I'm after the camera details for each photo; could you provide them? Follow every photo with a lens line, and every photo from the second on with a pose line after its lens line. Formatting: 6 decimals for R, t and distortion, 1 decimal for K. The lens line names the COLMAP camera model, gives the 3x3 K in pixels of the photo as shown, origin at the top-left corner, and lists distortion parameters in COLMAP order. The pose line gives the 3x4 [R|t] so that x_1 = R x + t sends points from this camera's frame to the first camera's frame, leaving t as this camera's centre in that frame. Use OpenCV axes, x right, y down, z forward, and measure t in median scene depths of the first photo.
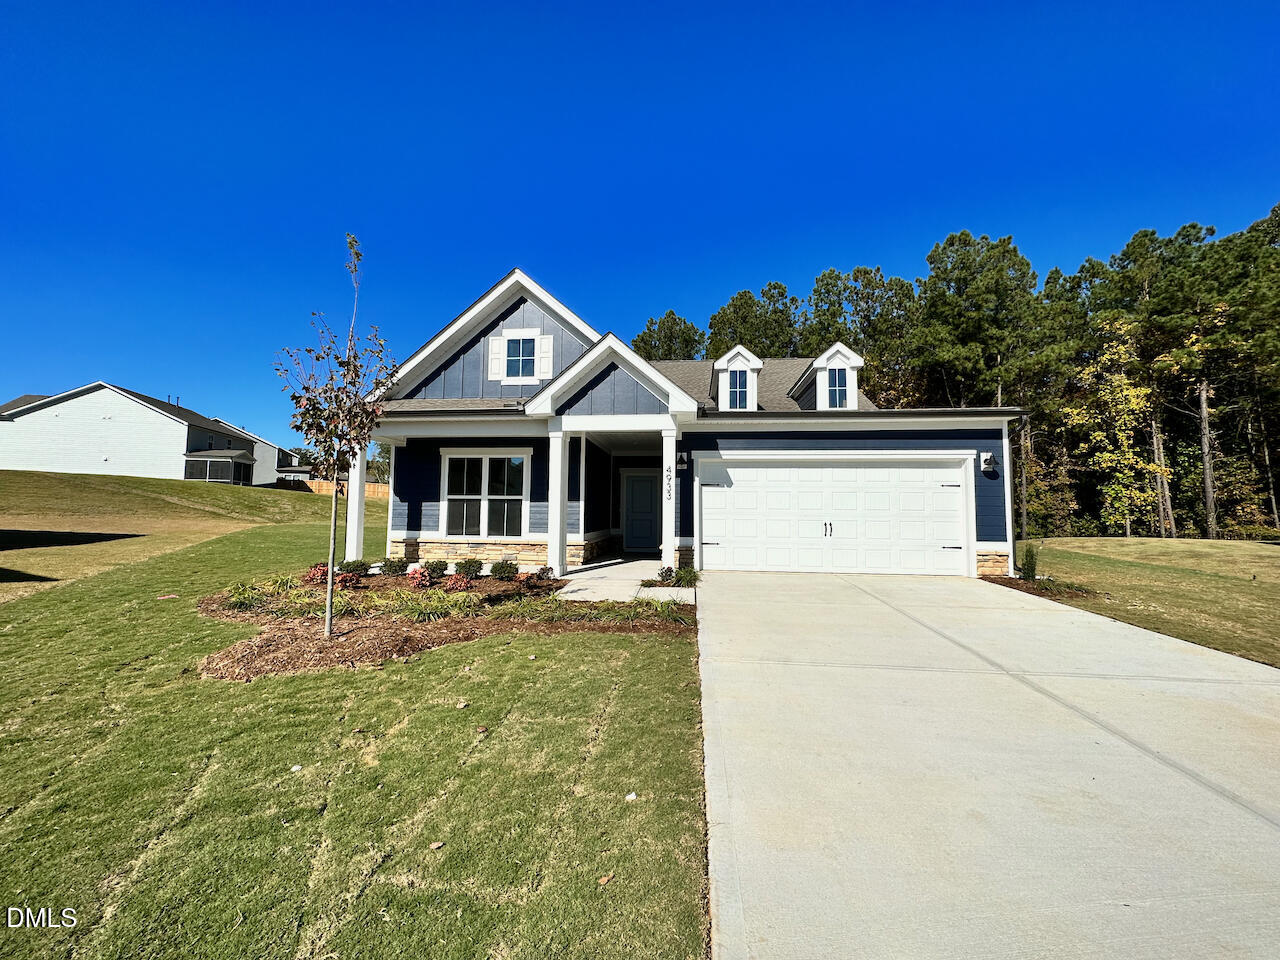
lens RADIAL K [[511.7, 0, 640.0], [0, 511.7, 480.0], [0, 0, 1]] dist [-0.001400, 0.000155]
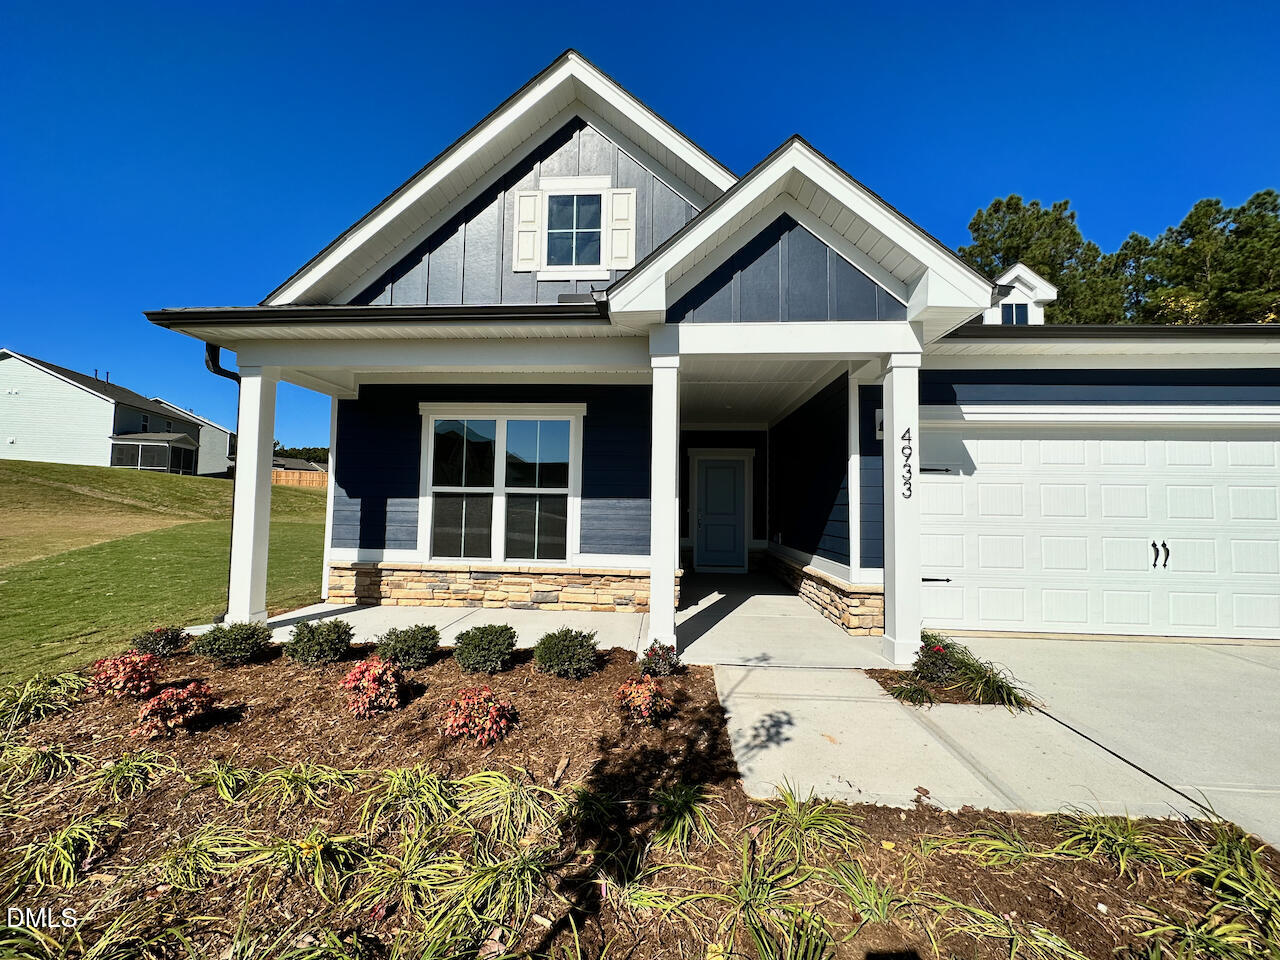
lens RADIAL K [[511.7, 0, 640.0], [0, 511.7, 480.0], [0, 0, 1]] dist [-0.001400, 0.000155]
pose [[0.999005, 0.007503, 0.043960, -0.172456], [-0.008078, 0.999884, 0.012922, 0.013839], [-0.043858, -0.013264, 0.998950, 0.425747]]
